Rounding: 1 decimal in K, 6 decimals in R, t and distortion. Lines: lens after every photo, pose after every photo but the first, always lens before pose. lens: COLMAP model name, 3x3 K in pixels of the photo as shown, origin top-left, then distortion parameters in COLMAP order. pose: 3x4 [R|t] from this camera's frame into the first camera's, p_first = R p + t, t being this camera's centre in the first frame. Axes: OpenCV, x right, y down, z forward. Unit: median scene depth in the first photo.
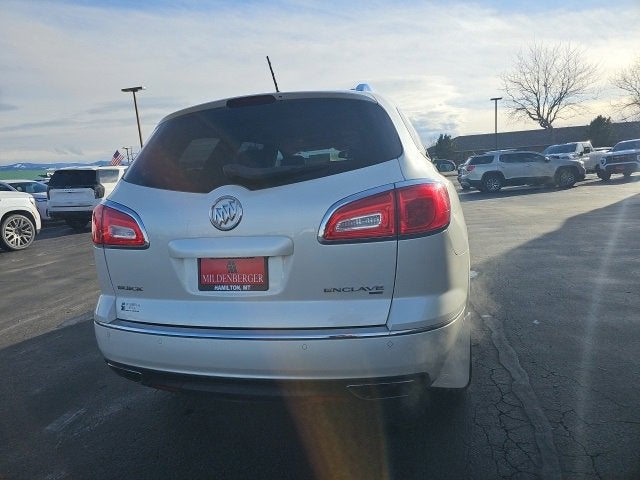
lens RADIAL K [[430.5, 0, 316.0], [0, 430.5, 226.6], [0, 0, 1]] dist [0.049080, -0.040101]
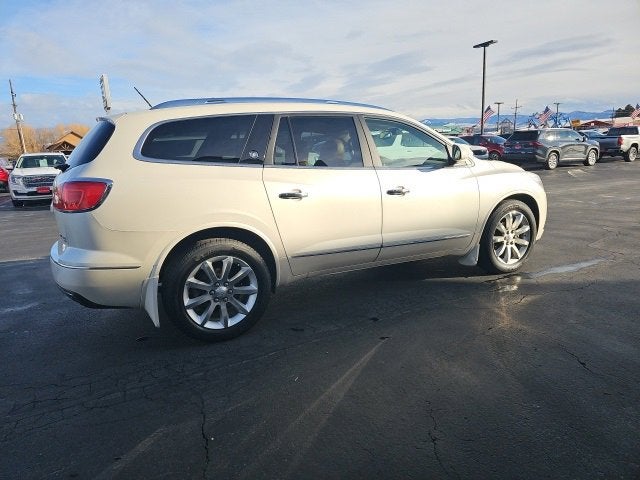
lens RADIAL K [[431.0, 0, 313.4], [0, 431.0, 235.8], [0, 0, 1]] dist [0.050976, -0.038983]
pose [[0.645392, 0.186878, -0.740639, 1.633784], [-0.092886, 0.981616, 0.166741, -0.199643], [0.758183, -0.038818, 0.650885, 0.474774]]
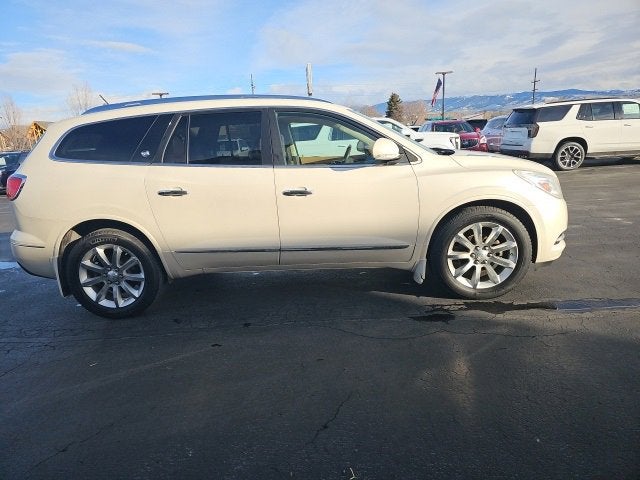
lens RADIAL K [[431.0, 0, 311.3], [0, 431.0, 231.5], [0, 0, 1]] dist [0.050976, -0.038983]
pose [[0.202065, 0.256398, -0.945214, 2.069618], [-0.067600, 0.966472, 0.247713, -0.369403], [0.977036, 0.013842, 0.212623, 1.568934]]
